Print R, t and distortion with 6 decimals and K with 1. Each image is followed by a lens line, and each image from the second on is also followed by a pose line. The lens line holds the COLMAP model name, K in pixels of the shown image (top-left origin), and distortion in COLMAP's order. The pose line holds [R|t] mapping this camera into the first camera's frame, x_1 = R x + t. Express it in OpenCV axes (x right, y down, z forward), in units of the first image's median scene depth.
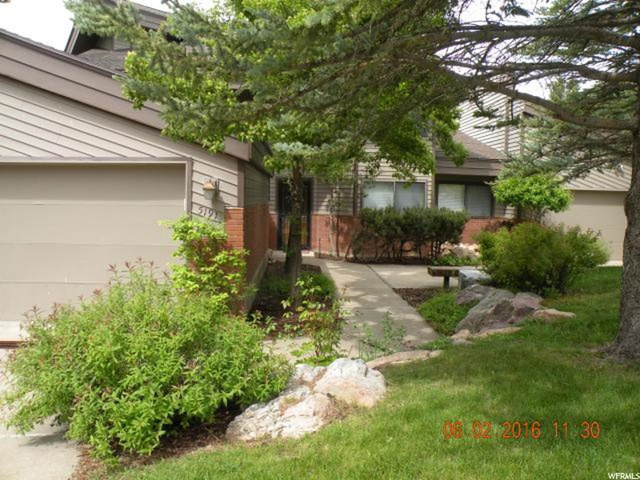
lens RADIAL K [[522.7, 0, 301.8], [0, 522.7, 239.6], [0, 0, 1]] dist [-0.046875, -0.000325]
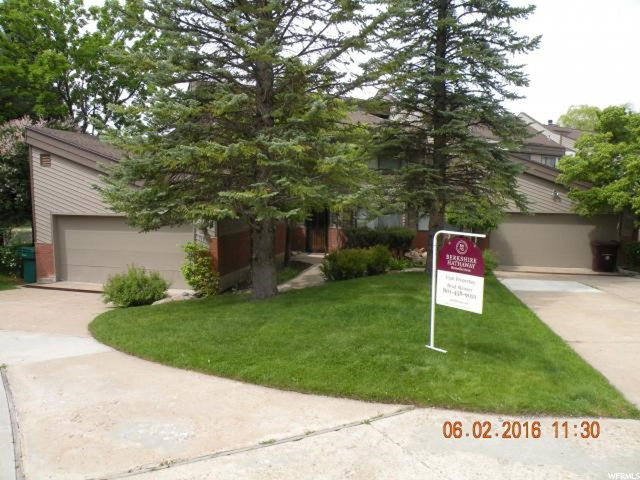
lens RADIAL K [[528.7, 0, 320.0], [0, 528.7, 240.0], [0, 0, 1]] dist [-0.177229, 0.179321]
pose [[0.969309, 0.020344, -0.245002, 1.847817], [-0.016911, 0.999727, 0.016110, -0.203881], [0.245263, -0.011473, 0.969389, -2.239353]]
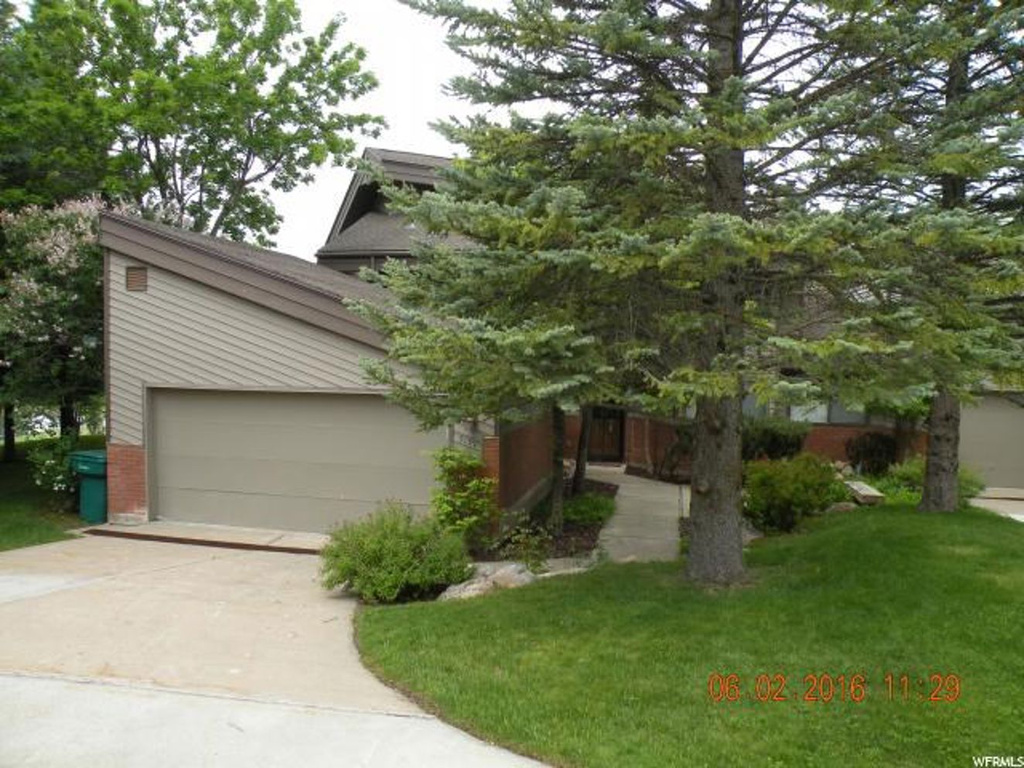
lens RADIAL K [[845.9, 0, 512.0], [0, 845.9, 384.0], [0, 0, 1]] dist [-0.177229, 0.179321]
pose [[0.977874, 0.014576, -0.208688, 0.614246], [-0.023727, 0.998860, -0.041414, -0.220484], [0.207846, 0.045449, 0.977105, -1.567283]]
